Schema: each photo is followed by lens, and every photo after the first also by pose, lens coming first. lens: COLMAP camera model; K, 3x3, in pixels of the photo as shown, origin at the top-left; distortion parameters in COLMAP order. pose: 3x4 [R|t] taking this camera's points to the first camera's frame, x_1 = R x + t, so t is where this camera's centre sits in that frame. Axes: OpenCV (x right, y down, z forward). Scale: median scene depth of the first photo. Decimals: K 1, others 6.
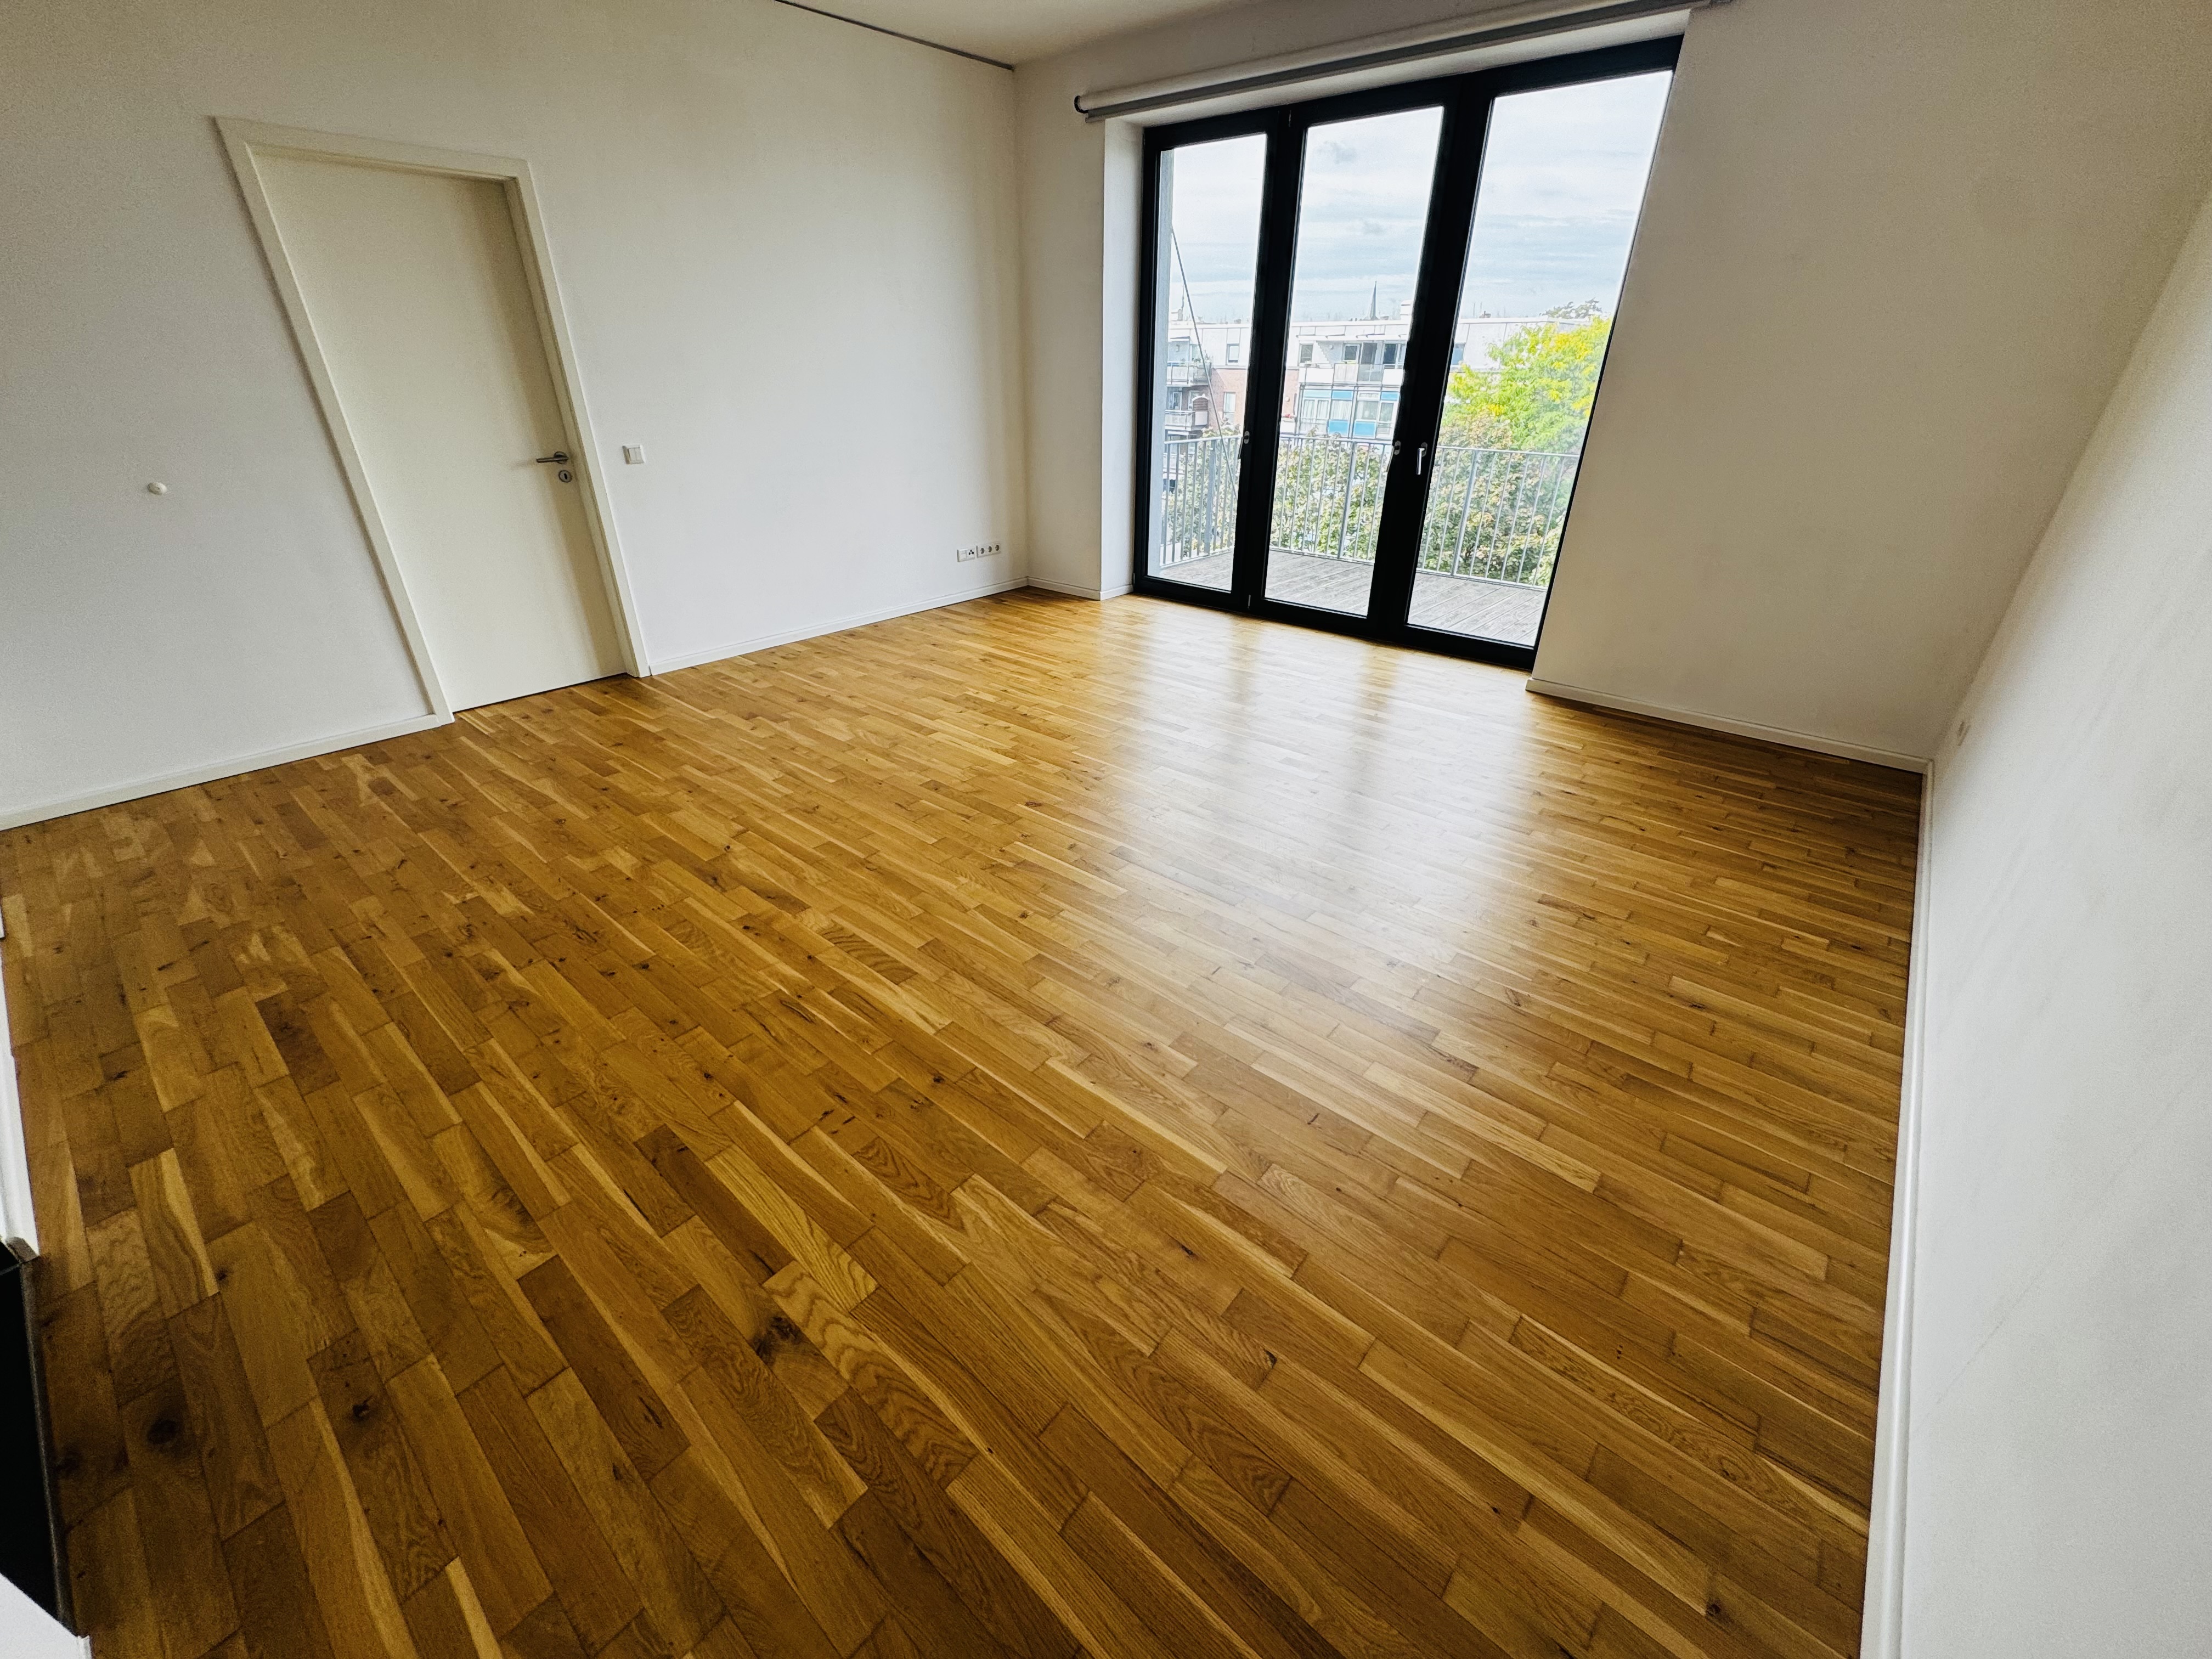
lens RADIAL K [[885.2, 0, 1107.9], [0, 885.2, 823.0], [0, 0, 1]] dist [-0.003054, 0.000492]
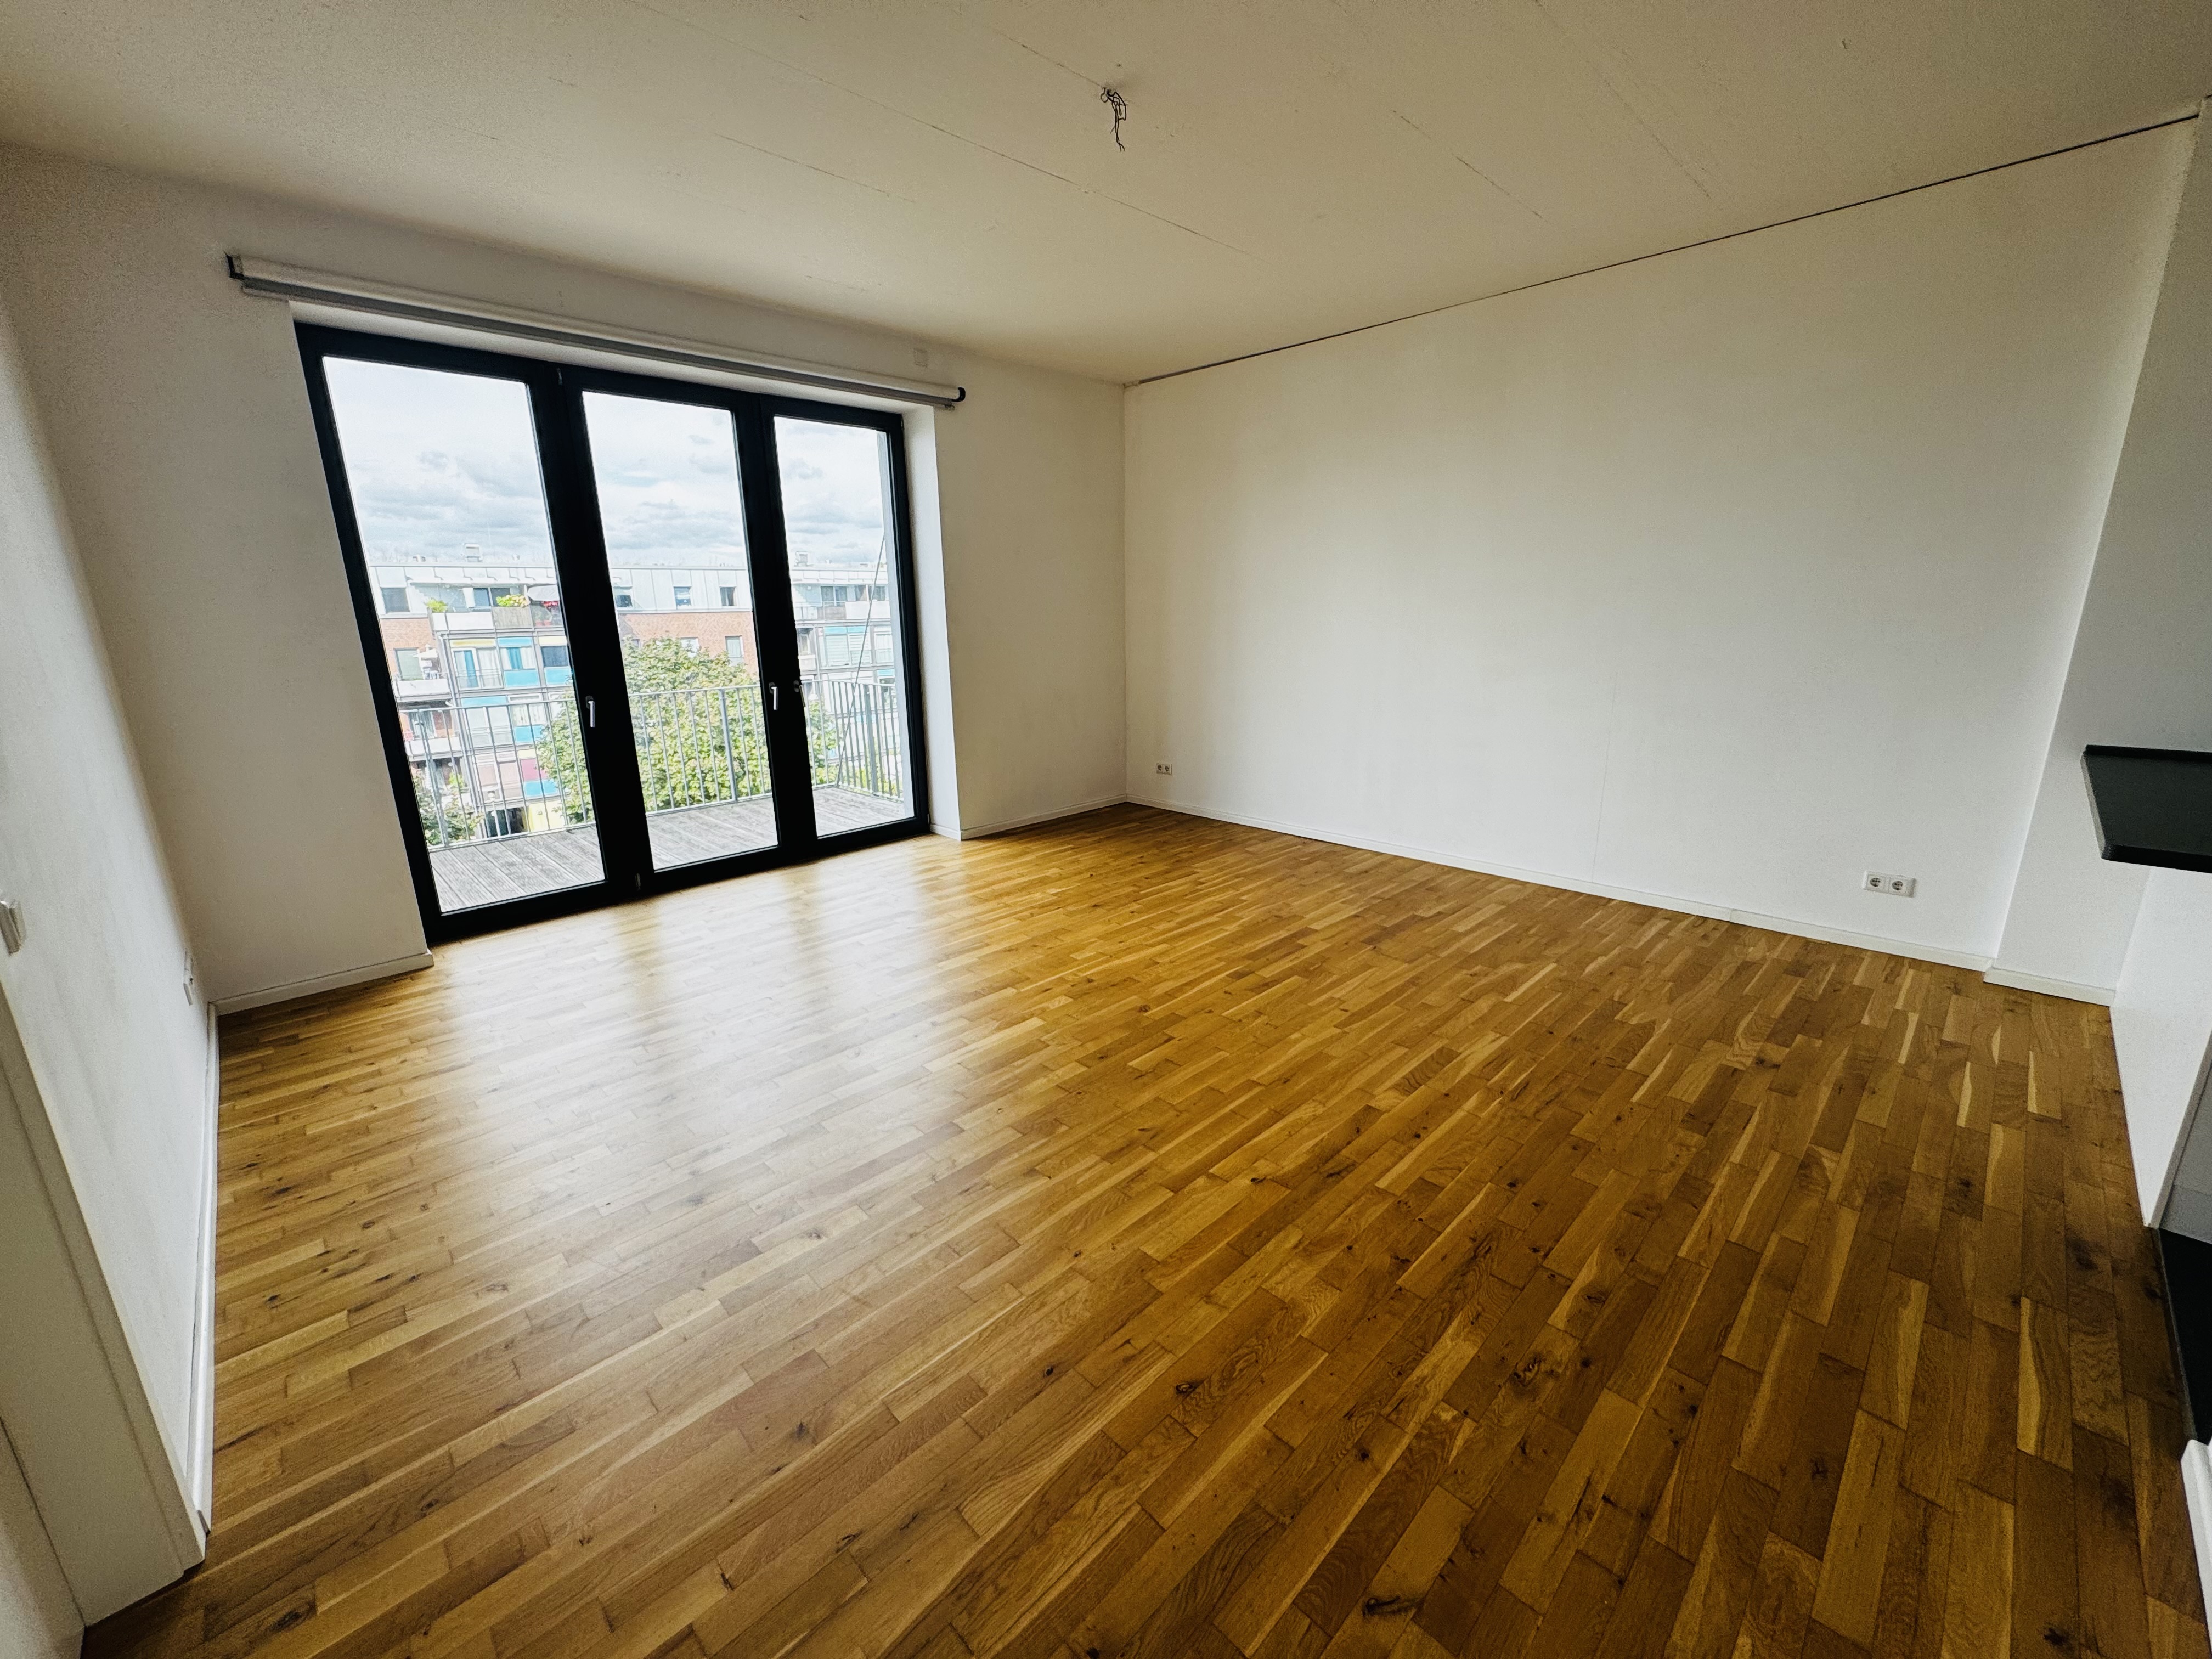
lens RADIAL K [[885.2, 0, 1096.5], [0, 885.2, 820.2], [0, 0, 1]] dist [-0.003054, 0.000492]
pose [[0.101766, -0.243783, 0.964476, -1.138694], [0.478871, 0.861796, 0.167302, -0.452403], [-0.871967, 0.444834, 0.204442, 0.831588]]
